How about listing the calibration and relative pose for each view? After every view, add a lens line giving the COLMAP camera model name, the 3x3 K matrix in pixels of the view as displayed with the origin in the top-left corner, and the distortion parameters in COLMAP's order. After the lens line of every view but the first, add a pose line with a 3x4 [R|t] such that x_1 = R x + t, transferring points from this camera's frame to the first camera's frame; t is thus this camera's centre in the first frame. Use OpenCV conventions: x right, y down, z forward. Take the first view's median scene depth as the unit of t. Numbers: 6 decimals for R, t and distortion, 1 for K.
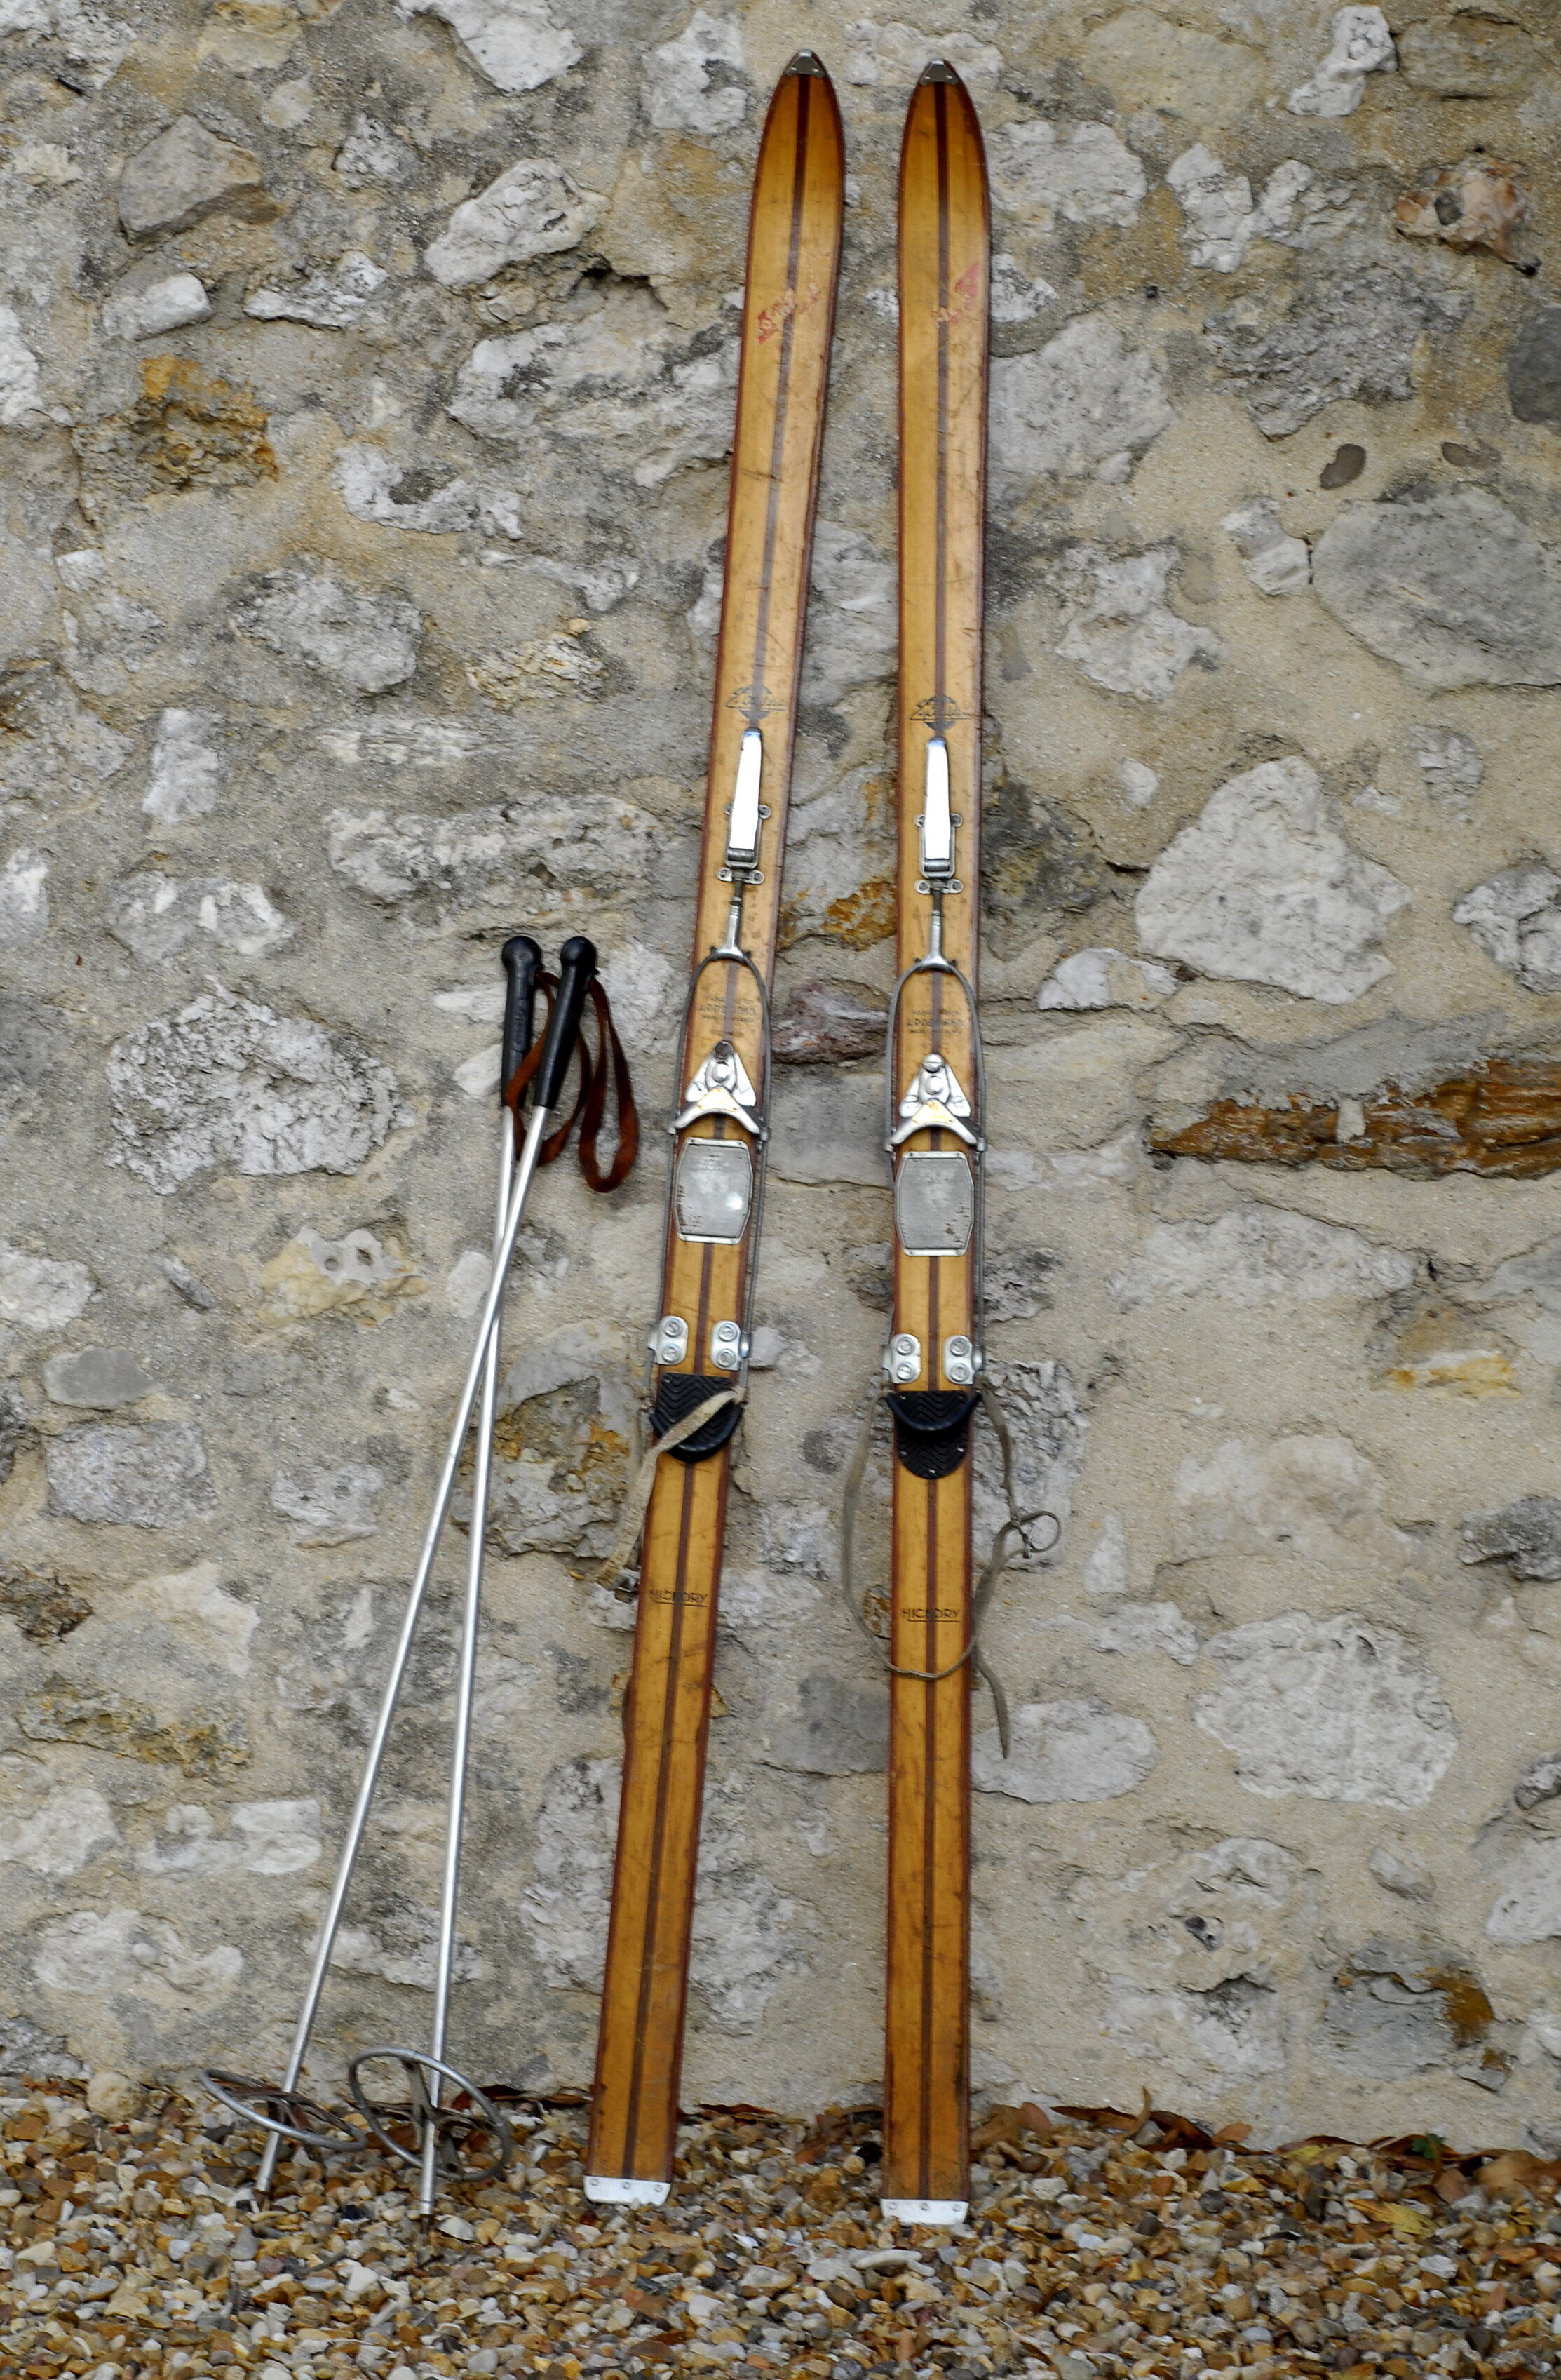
lens RADIAL K [[5263.9, 0, 780.5], [0, 5263.9, 1190.0], [0, 0, 1]] dist [-0.069825, -2.339860]
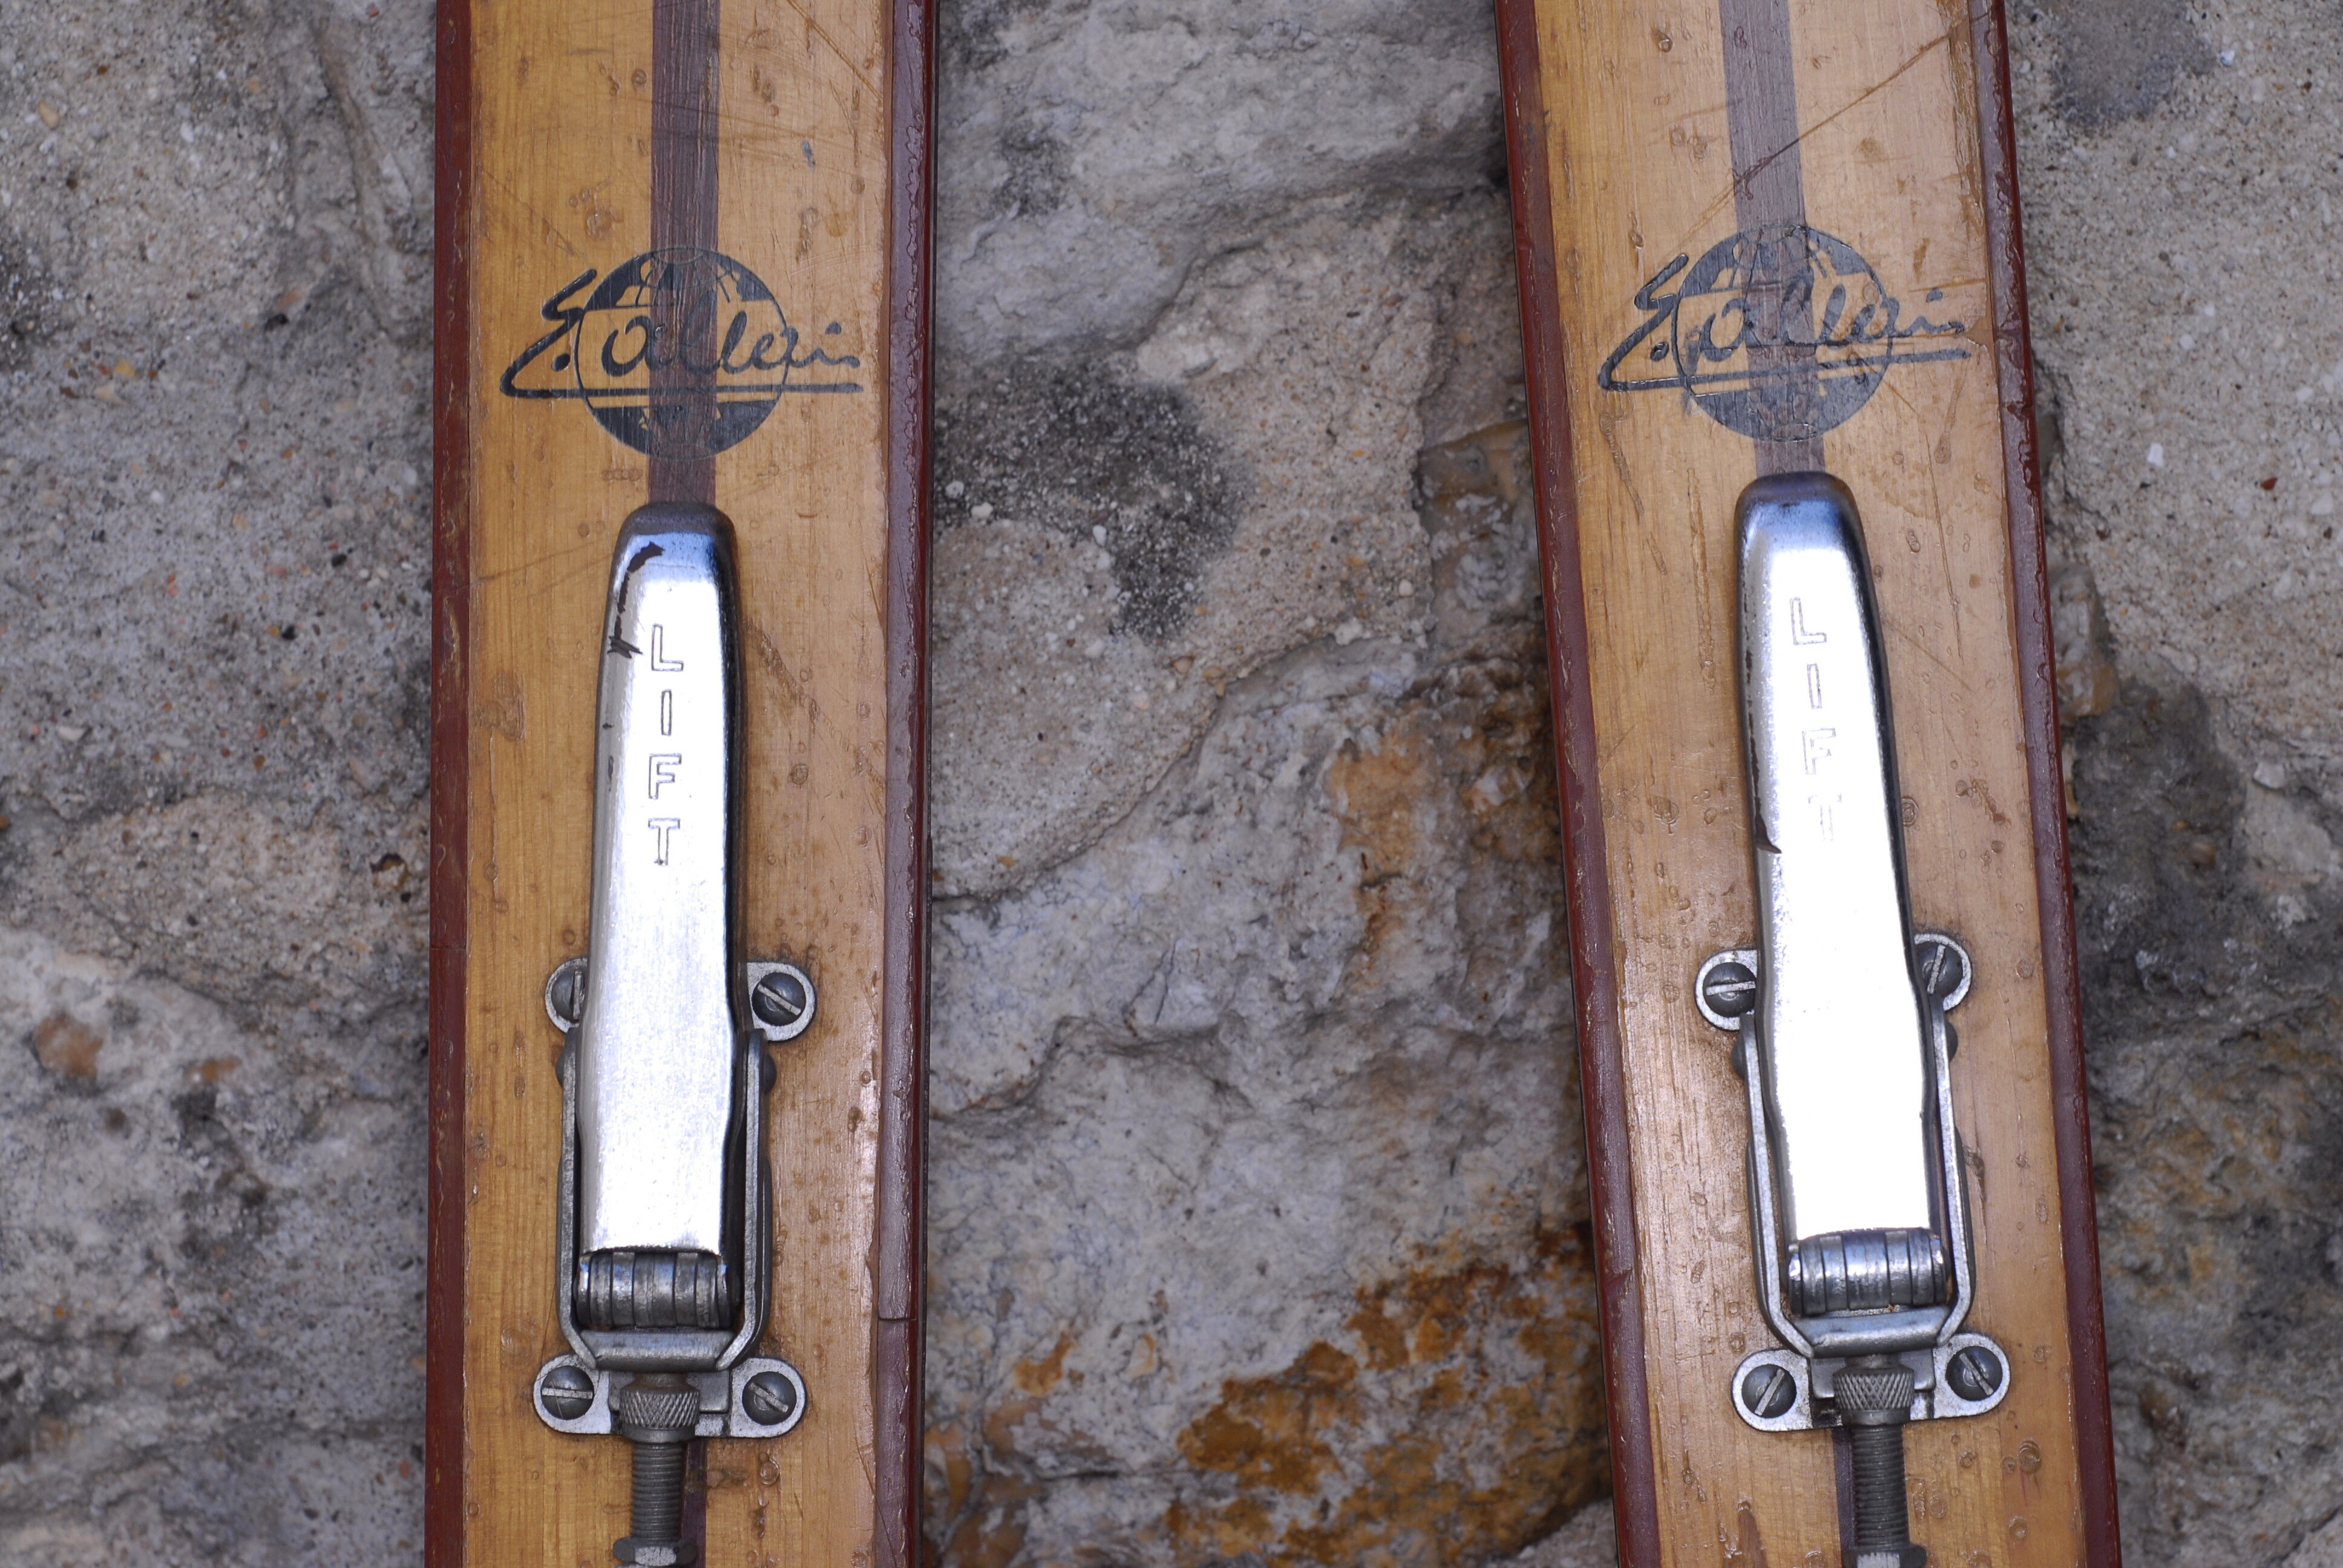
lens RADIAL K [[5347.4, 0, 1171.5], [0, 5347.4, 784.0], [0, 0, 1]] dist [-0.041158, -0.357466]
pose [[0.996183, -0.079612, 0.035791, 0.003601], [0.080226, 0.996647, -0.016065, -0.073682], [-0.034392, 0.018875, 0.999230, 0.814937]]
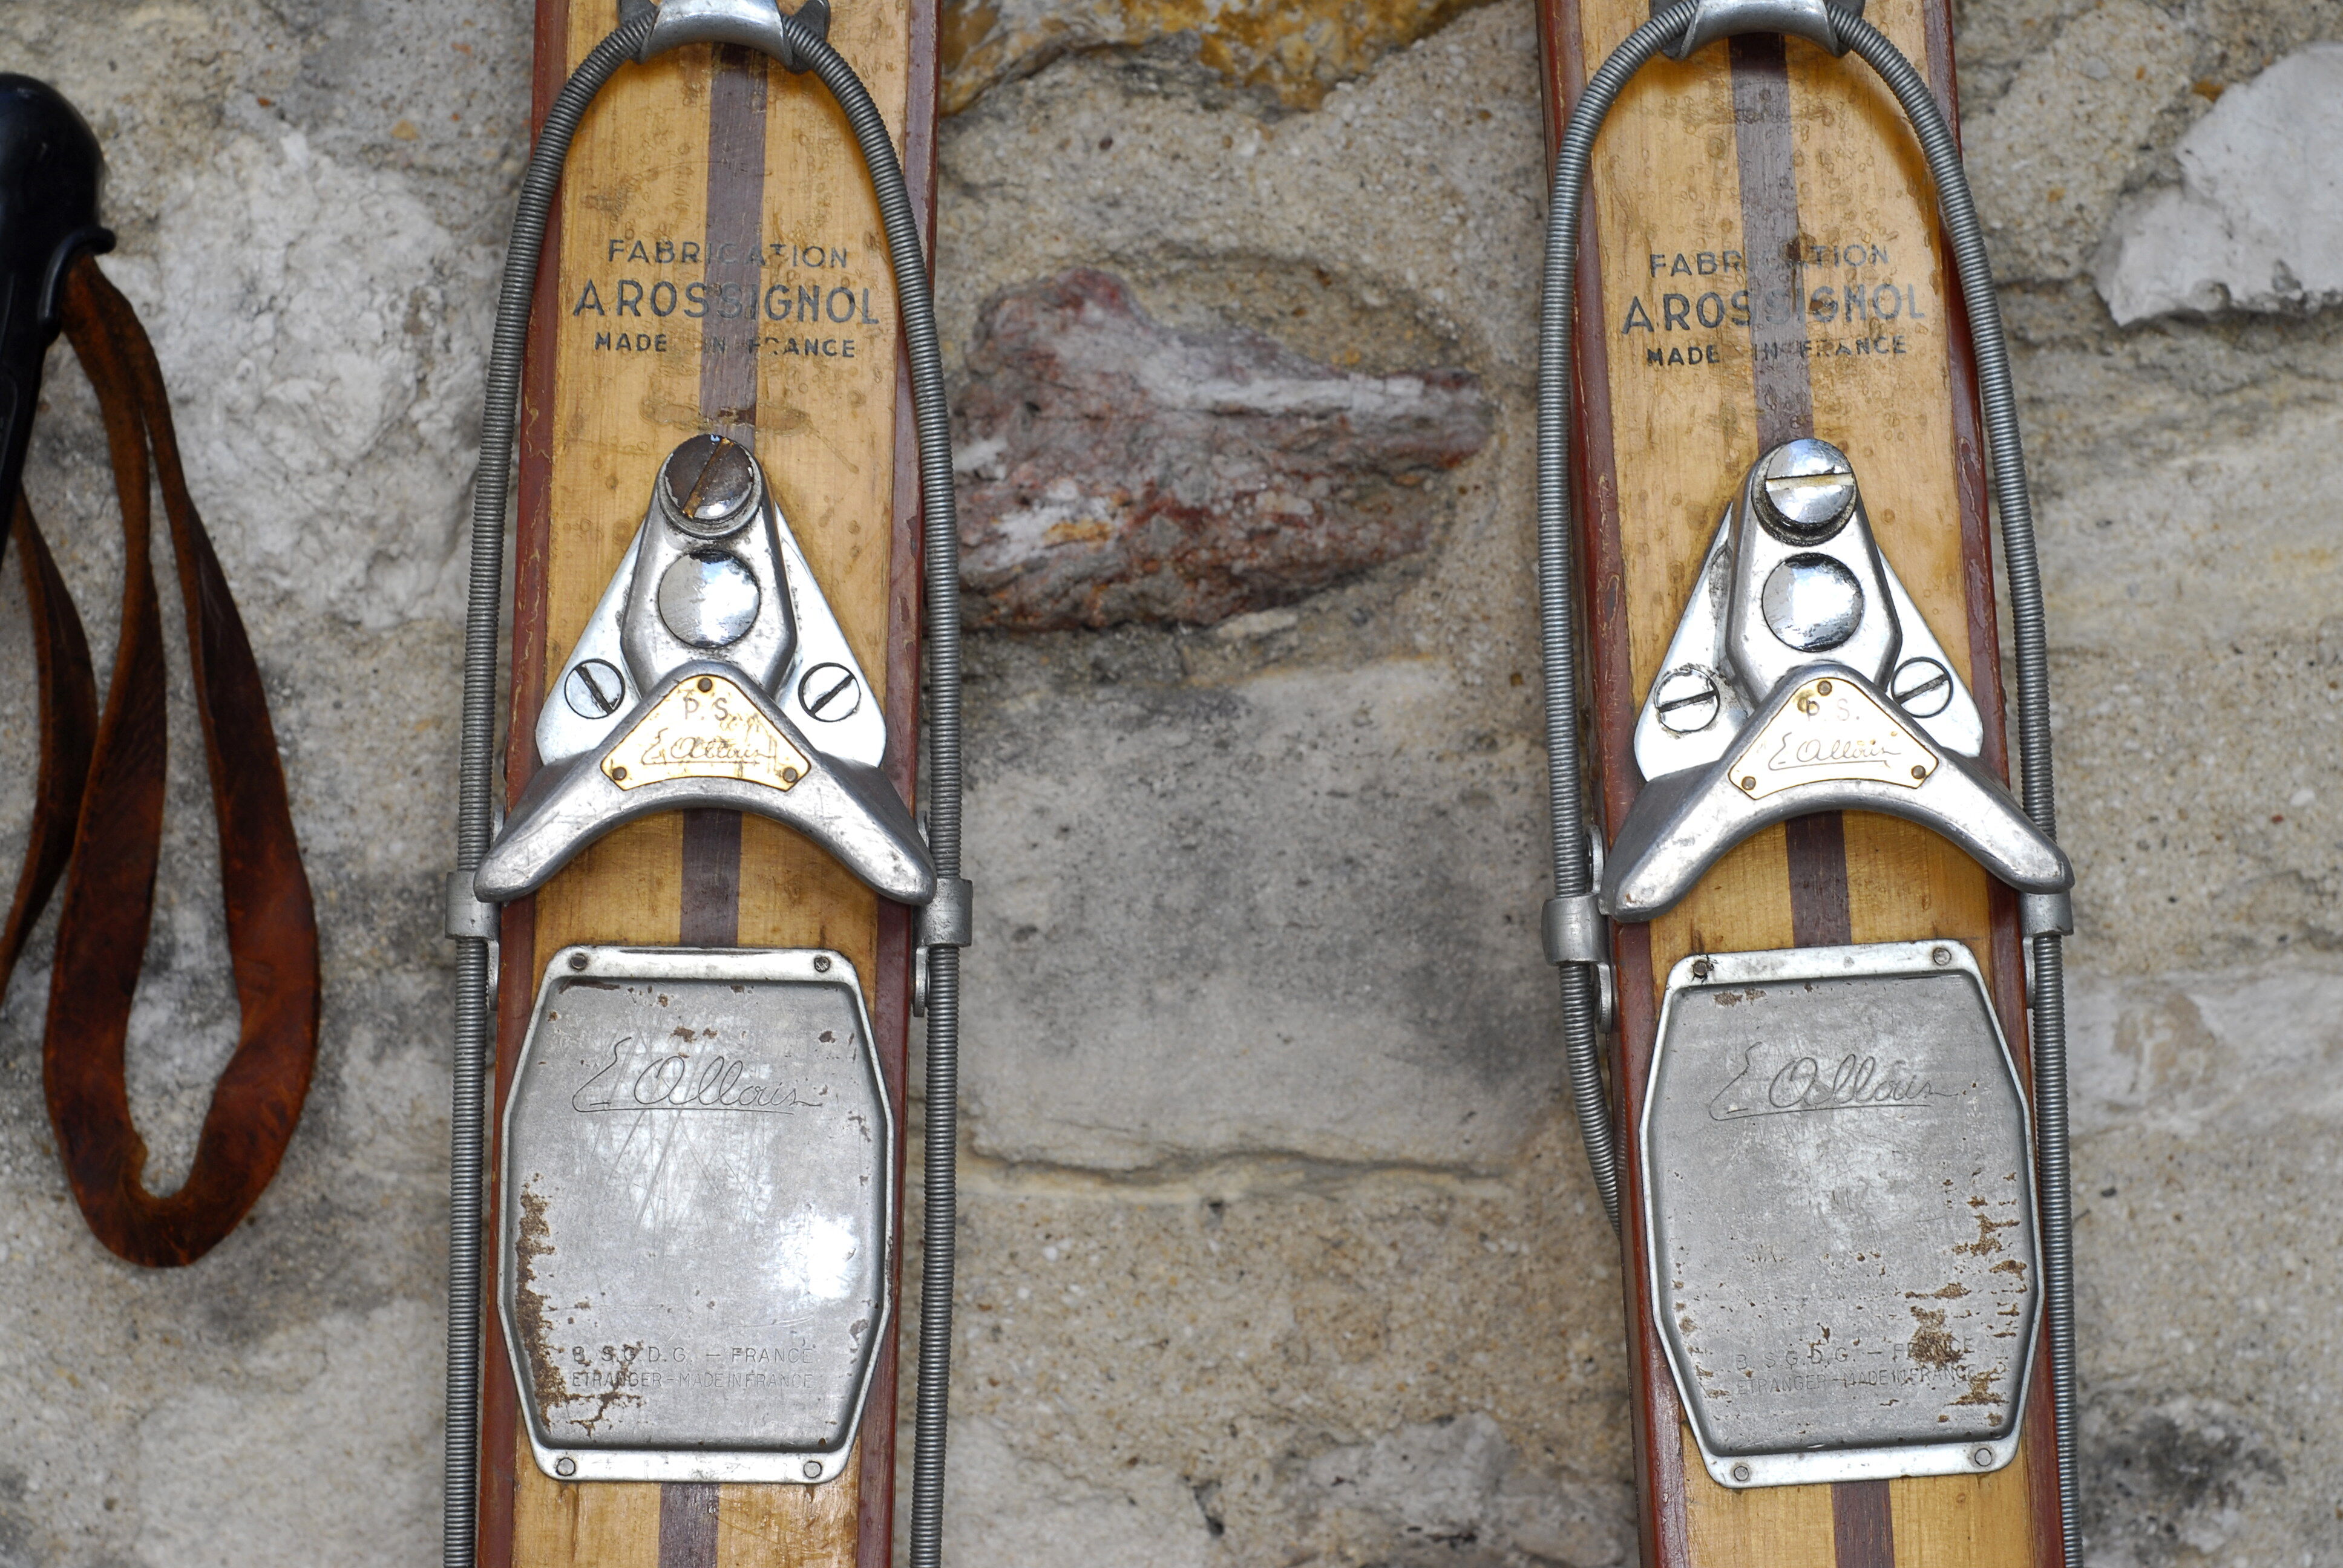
lens RADIAL K [[5347.4, 0, 1171.5], [0, 5347.4, 784.0], [0, 0, 1]] dist [-0.041158, -0.357466]
pose [[0.993296, -0.048331, 0.105008, -0.015044], [0.057944, 0.994208, -0.090516, 0.003125], [-0.100025, 0.095993, 0.990344, 0.784068]]
